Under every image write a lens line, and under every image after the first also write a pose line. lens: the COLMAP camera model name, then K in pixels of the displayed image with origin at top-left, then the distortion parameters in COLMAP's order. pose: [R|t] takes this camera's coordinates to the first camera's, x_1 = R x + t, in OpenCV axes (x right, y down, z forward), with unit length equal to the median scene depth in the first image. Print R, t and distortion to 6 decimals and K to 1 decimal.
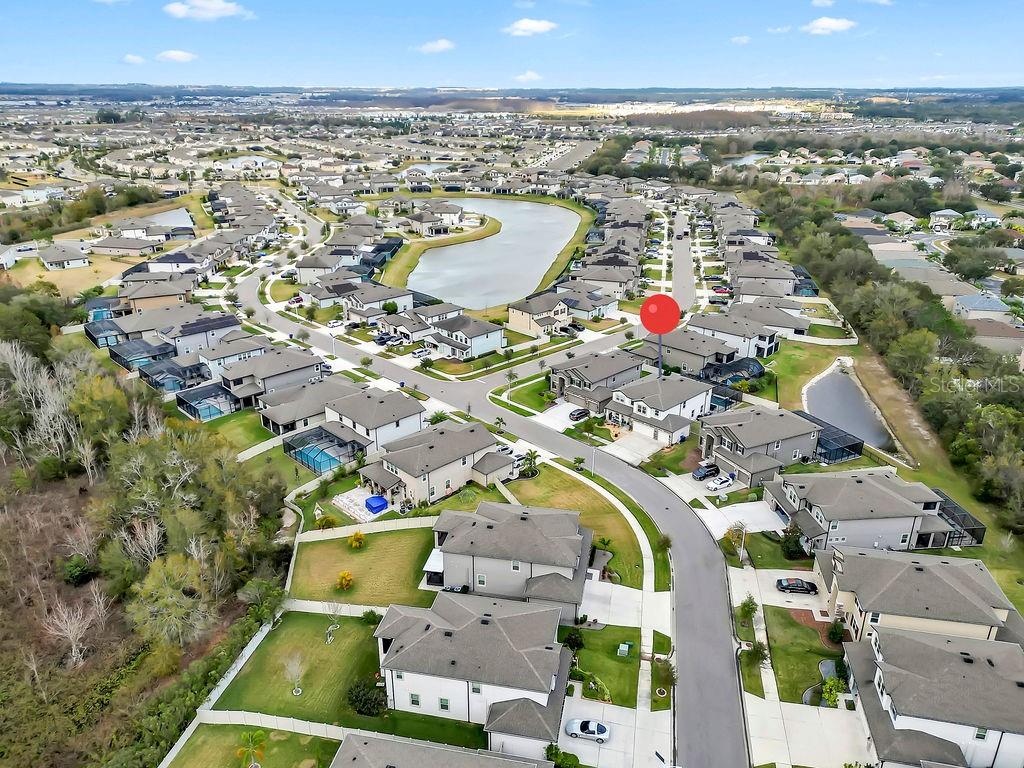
lens RADIAL K [[718.6, 0, 512.0], [0, 718.6, 384.0], [0, 0, 1]] dist [0.077200, -0.080280]
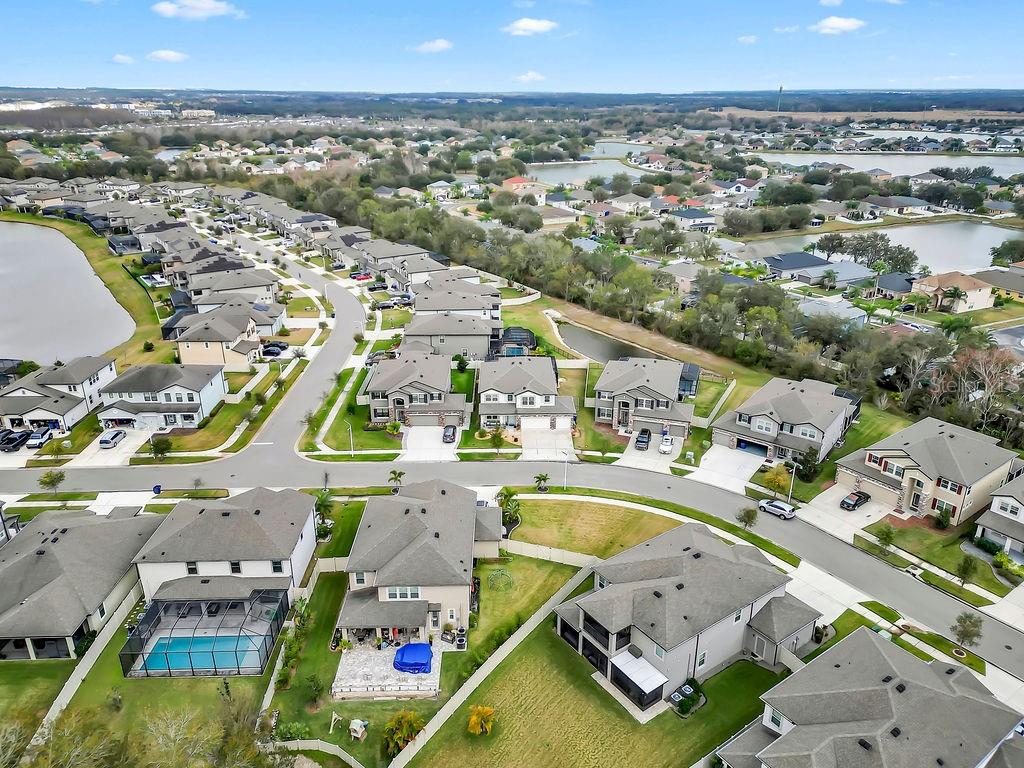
lens RADIAL K [[718.6, 0, 512.0], [0, 718.6, 384.0], [0, 0, 1]] dist [0.077200, -0.080280]
pose [[0.683478, -0.272676, 0.677131, -0.306208], [0.274655, 0.955509, 0.107548, -0.061403], [-0.676331, 0.112471, 0.727961, 0.302641]]
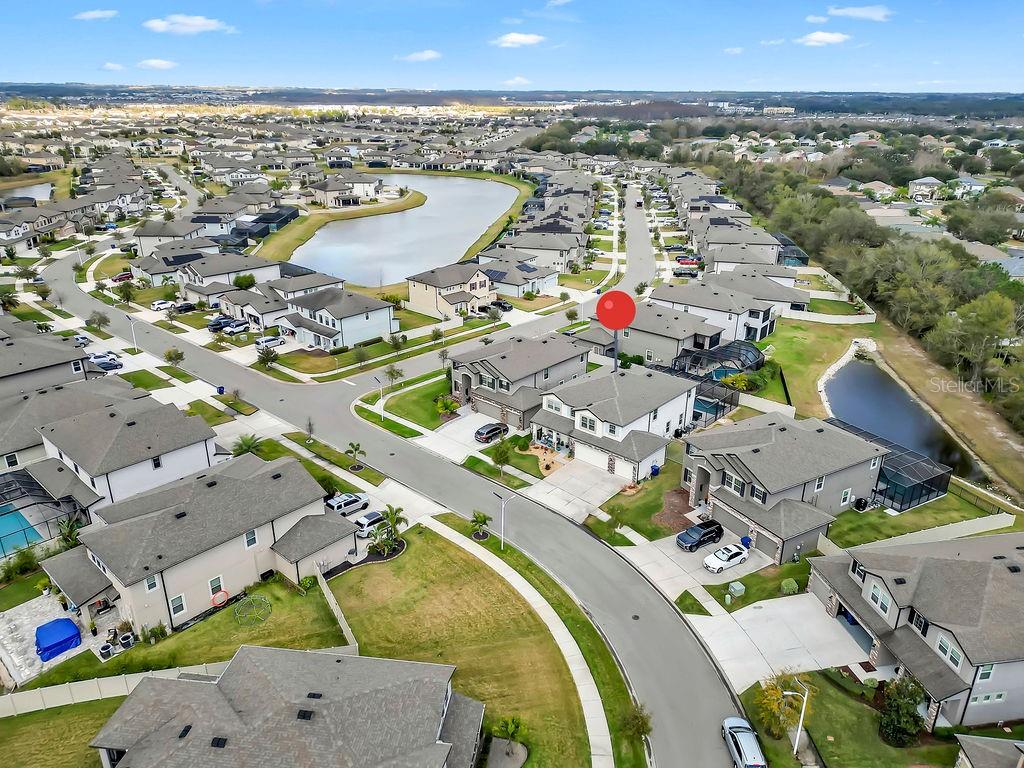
lens RADIAL K [[706.8, 0, 514.9], [0, 706.8, 382.1], [0, 0, 1]] dist [0.074505, -0.075860]
pose [[0.997593, -0.020656, 0.066186, 0.060654], [0.020656, 0.999786, 0.000684, -0.001426], [-0.066186, 0.000685, 0.997807, 0.309556]]
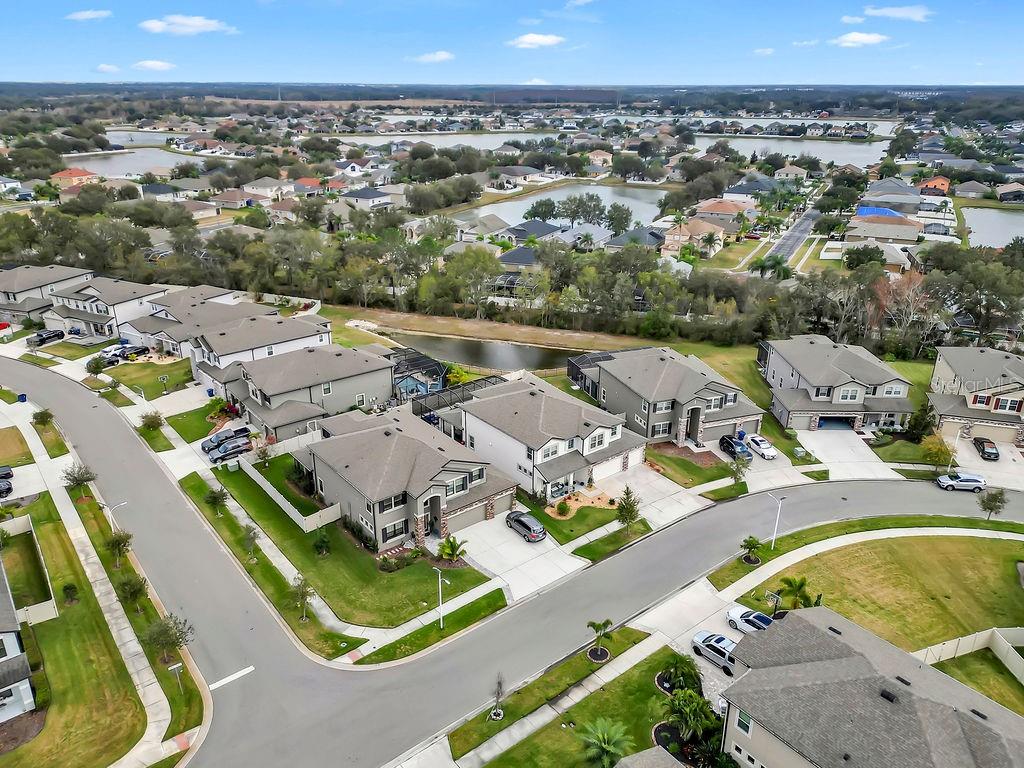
lens RADIAL K [[750.3, 0, 507.8], [0, 750.3, 346.3], [0, 0, 1]] dist [0.027557, -0.002116]
pose [[0.099640, -0.326100, 0.940070, -0.280344], [0.369107, 0.889477, 0.269427, -0.168757], [-0.924030, 0.320141, 0.208993, 0.701752]]
